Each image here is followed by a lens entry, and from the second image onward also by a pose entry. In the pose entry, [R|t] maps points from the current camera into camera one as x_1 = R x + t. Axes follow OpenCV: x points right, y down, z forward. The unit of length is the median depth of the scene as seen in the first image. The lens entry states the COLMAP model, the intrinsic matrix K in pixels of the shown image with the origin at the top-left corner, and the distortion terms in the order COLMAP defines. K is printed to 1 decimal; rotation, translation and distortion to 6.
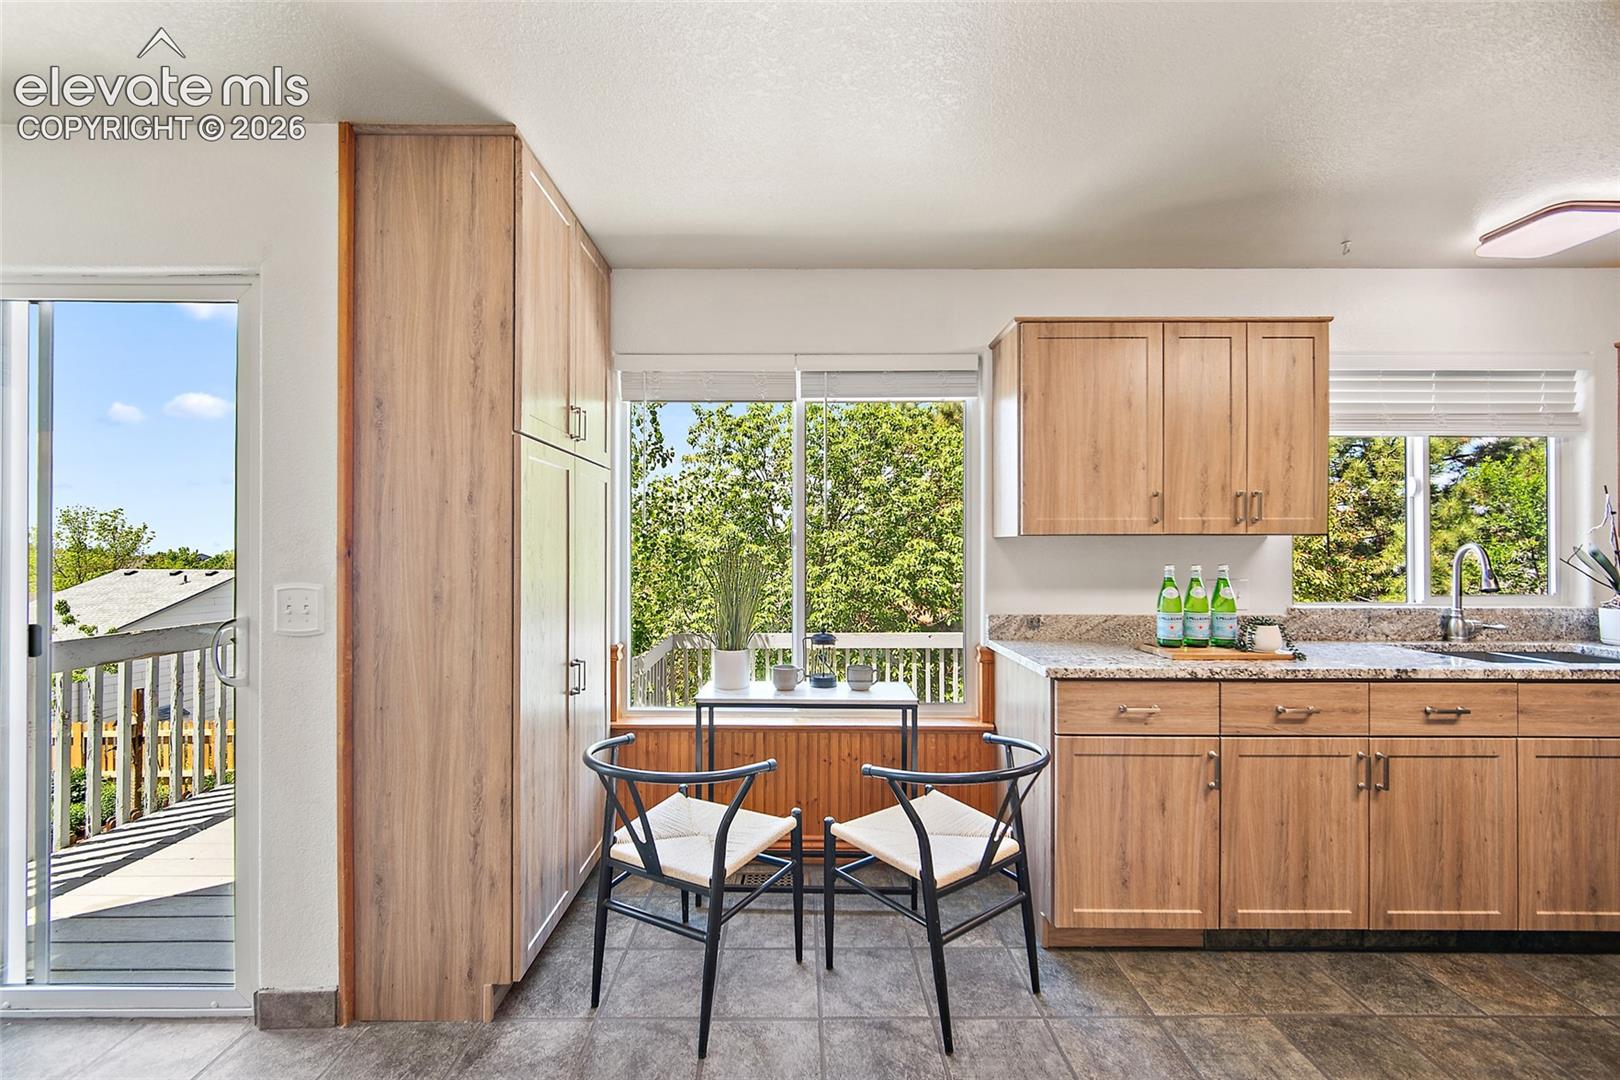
lens RADIAL K [[638.9, 0, 800.9], [0, 638.9, 545.6], [0, 0, 1]] dist [-0.003814, 0.001033]
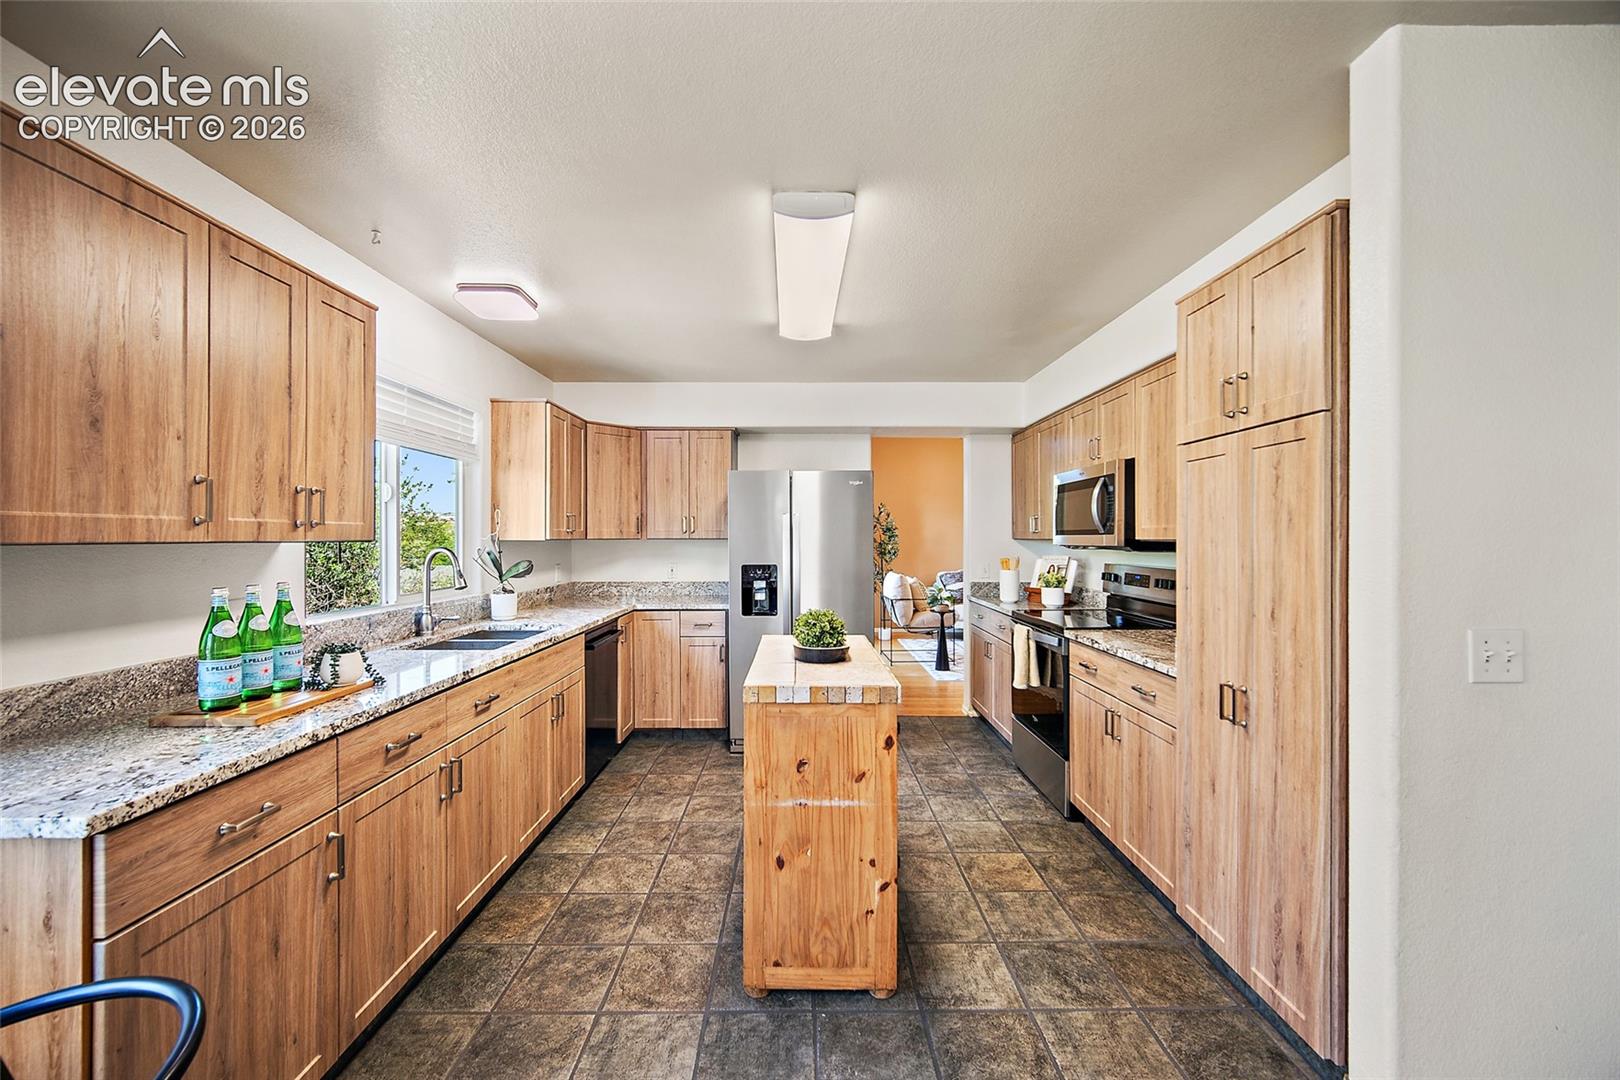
lens RADIAL K [[638.9, 0, 807.2], [0, 638.9, 538.5], [0, 0, 1]] dist [-0.003814, 0.001033]
pose [[-0.008451, -0.000159, 0.999964, -0.111390], [-0.004579, 0.999990, 0.000120, -0.027041], [-0.999954, -0.004578, -0.008452, 0.424041]]
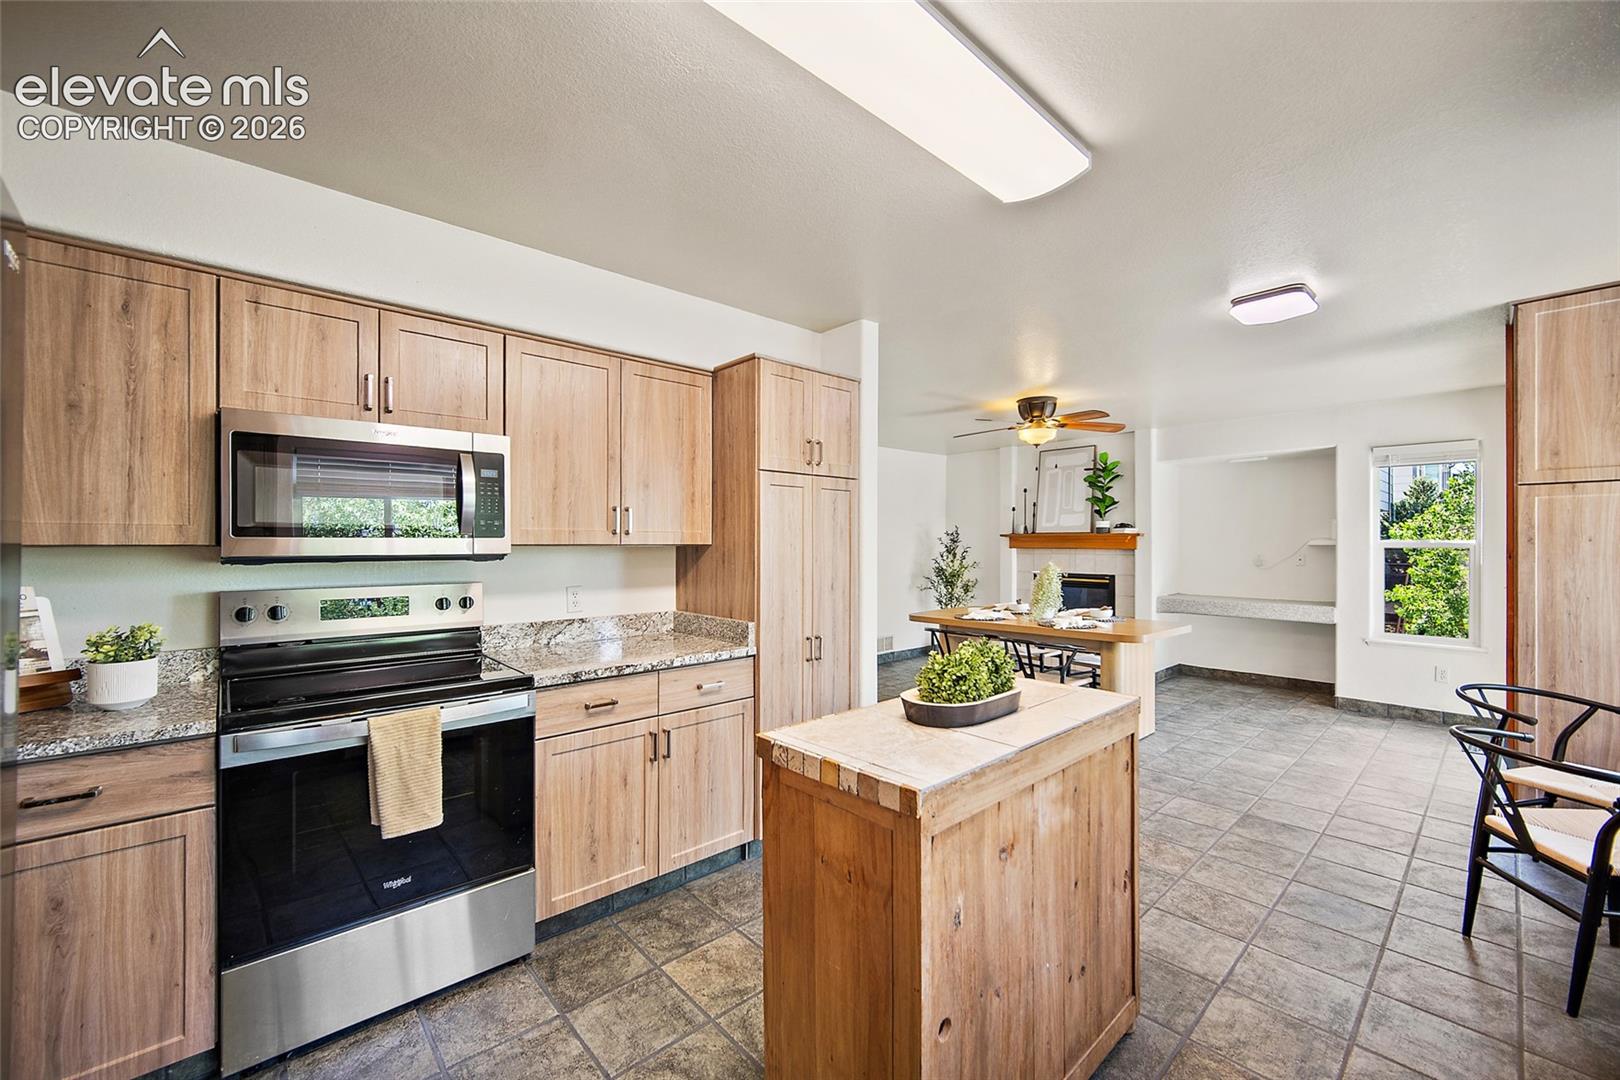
lens RADIAL K [[638.9, 0, 802.8], [0, 638.9, 543.5], [0, 0, 1]] dist [-0.003814, 0.001033]
pose [[-0.748059, 0.000919, -0.663631, 1.704499], [0.004657, 0.999982, -0.003864, -0.024280], [0.663616, -0.005980, -0.748050, 0.849744]]
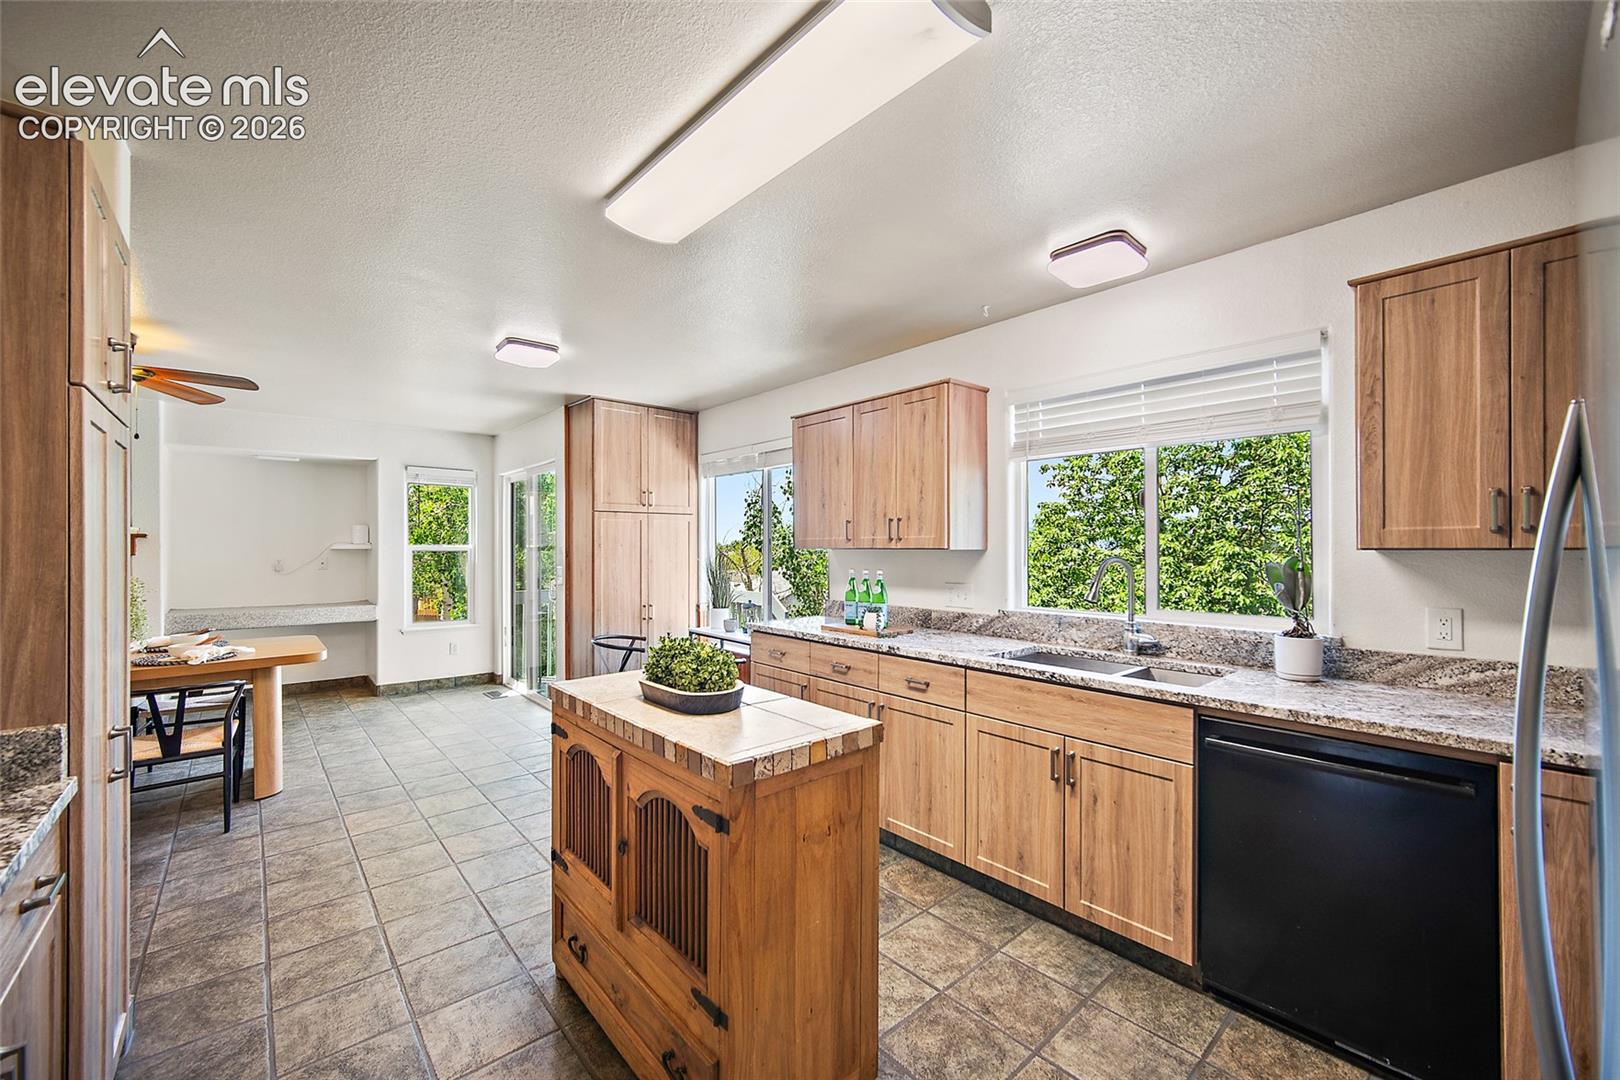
lens RADIAL K [[638.9, 0, 806.7], [0, 638.9, 548.2], [0, 0, 1]] dist [-0.003814, 0.001033]
pose [[0.657845, 0.001510, -0.753152, 1.788443], [0.002743, 0.999987, 0.004400, -0.027758], [0.753149, -0.004961, 0.657832, -0.060519]]
